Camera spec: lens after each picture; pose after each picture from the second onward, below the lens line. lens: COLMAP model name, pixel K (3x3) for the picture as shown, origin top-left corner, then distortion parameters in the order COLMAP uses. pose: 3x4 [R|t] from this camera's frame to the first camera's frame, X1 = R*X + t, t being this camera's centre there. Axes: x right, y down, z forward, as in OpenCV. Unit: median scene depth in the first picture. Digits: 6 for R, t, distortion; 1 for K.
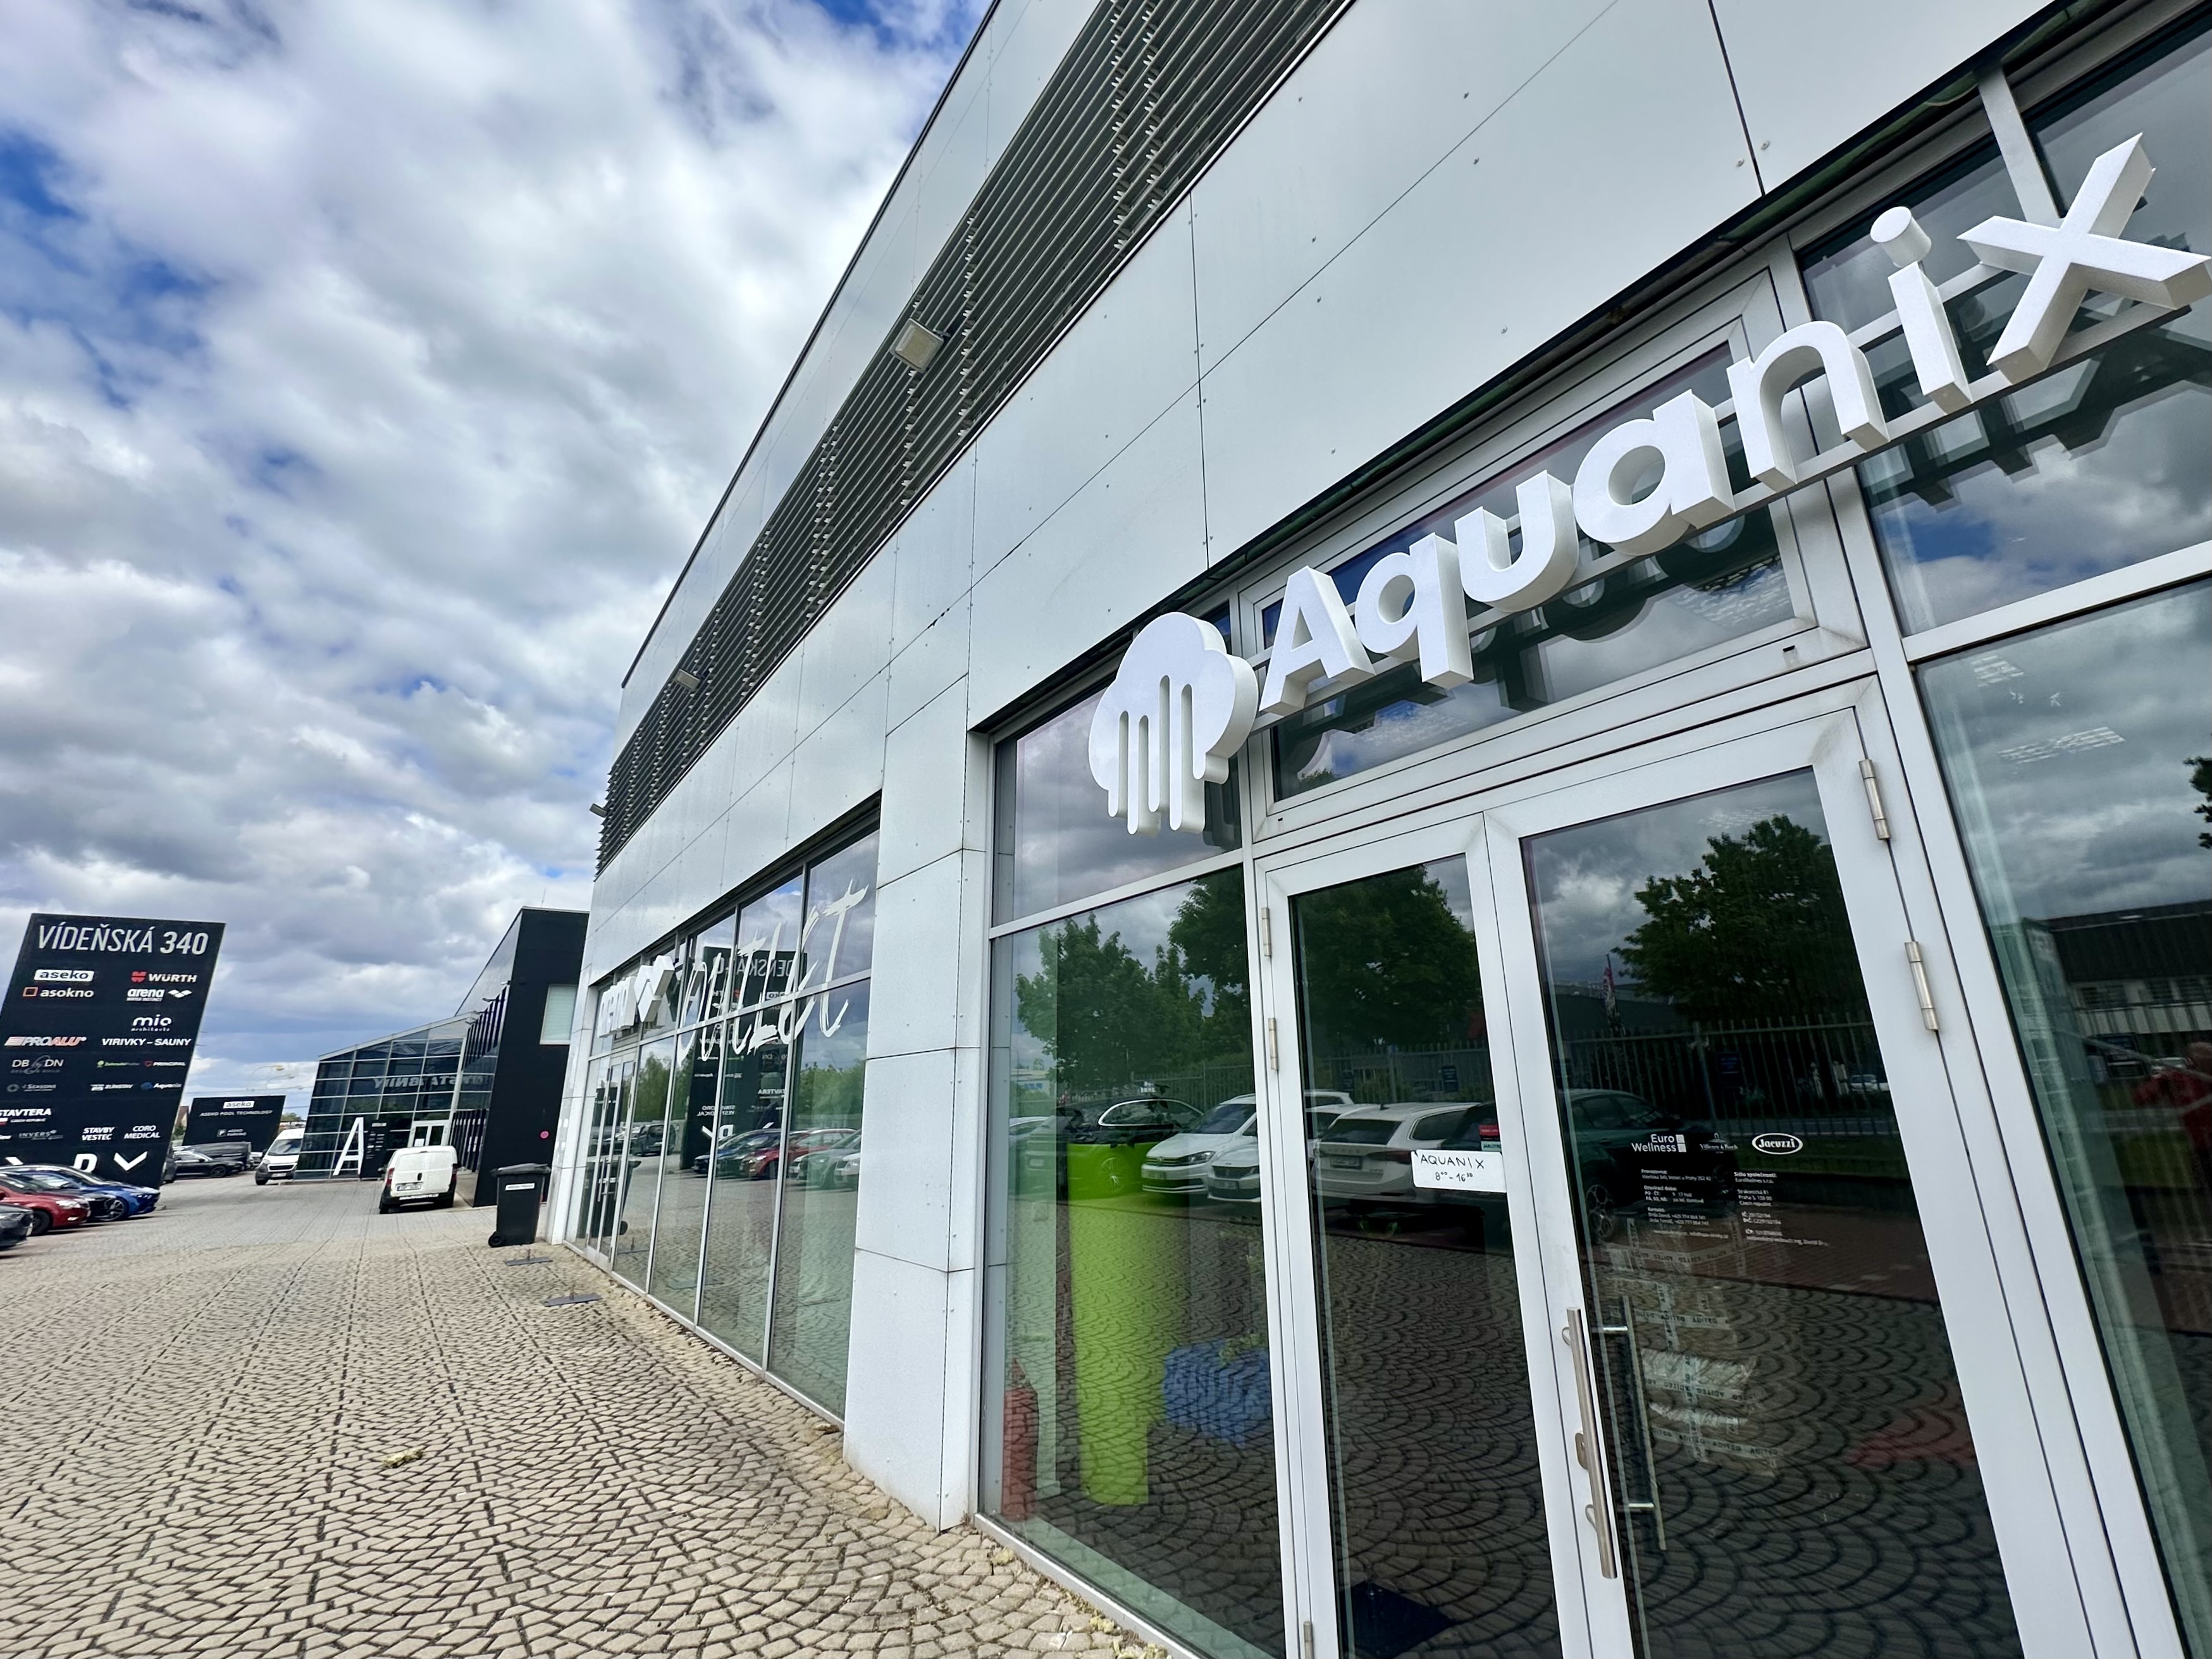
lens RADIAL K [[941.2, 0, 1106.0], [0, 941.2, 829.5], [0, 0, 1]] dist [-0.001900, -0.000150]
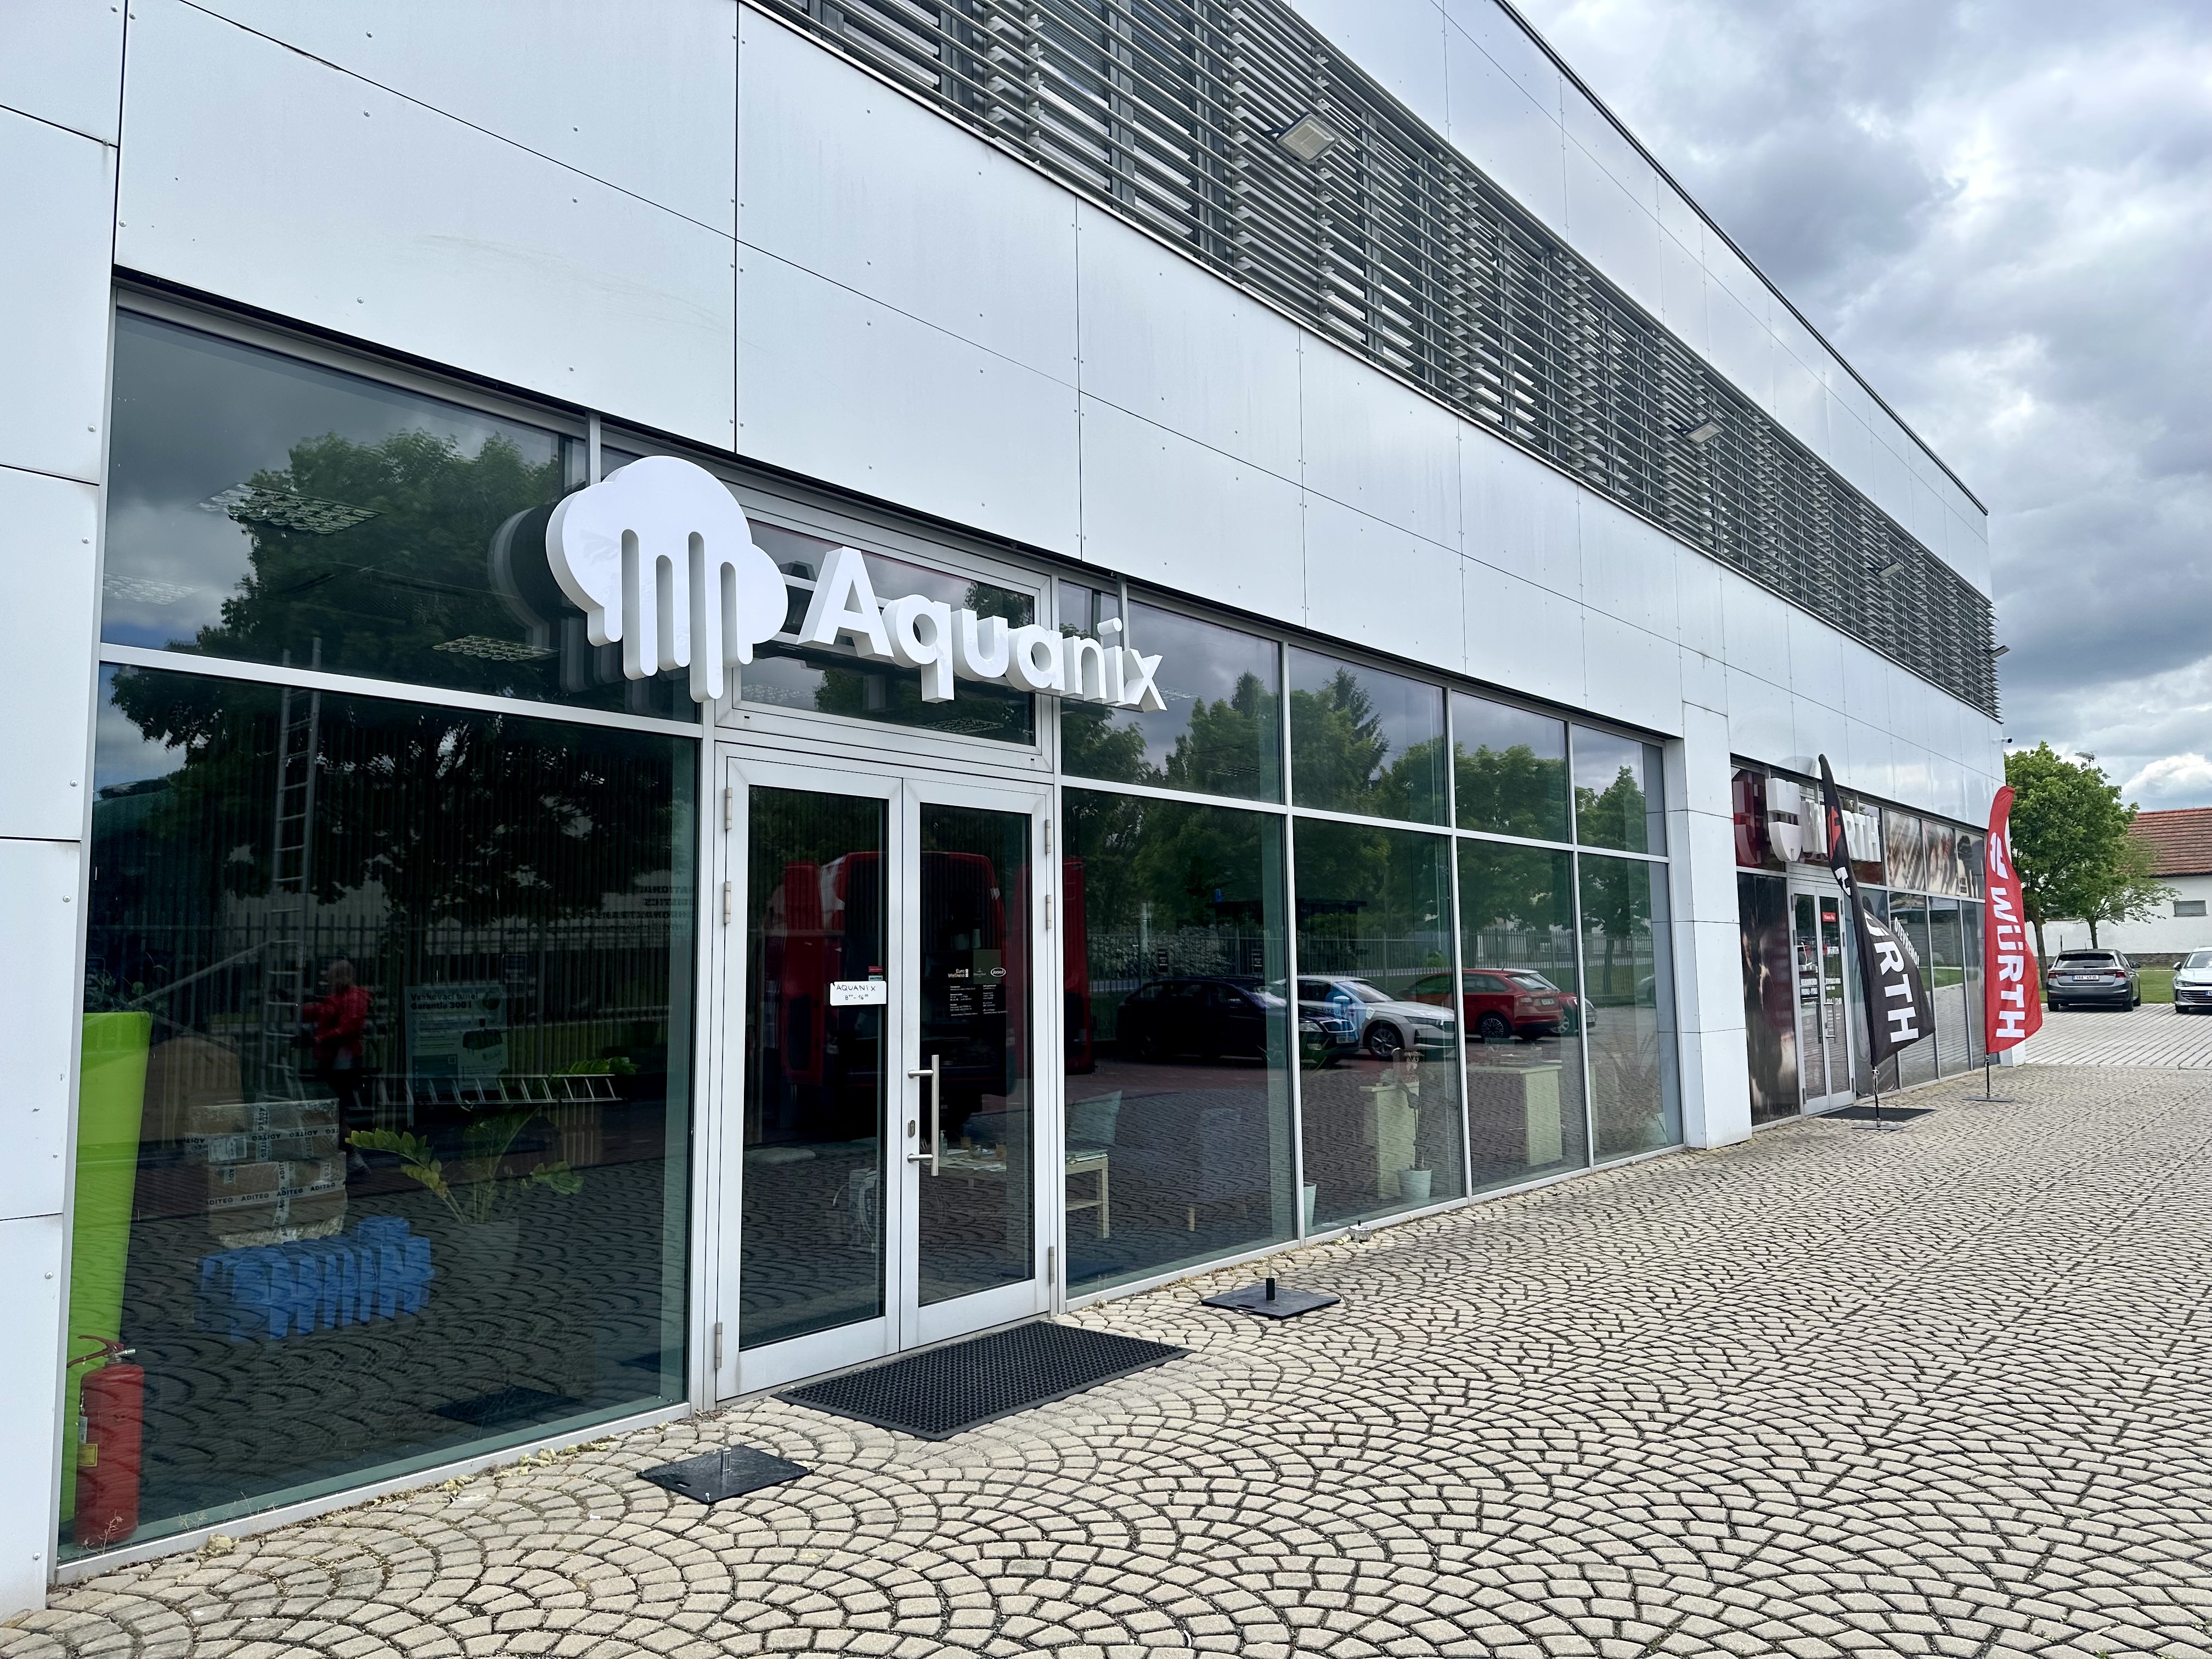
lens RADIAL K [[1507.6, 0, 1106.0], [0, 1507.6, 829.5], [0, 0, 1]] dist [0.000248, -0.000300]
pose [[-0.185862, 0.117898, 0.975477, -2.140582], [-0.260124, 0.951450, -0.164557, 0.395955], [-0.947518, -0.284330, -0.146170, 1.020744]]
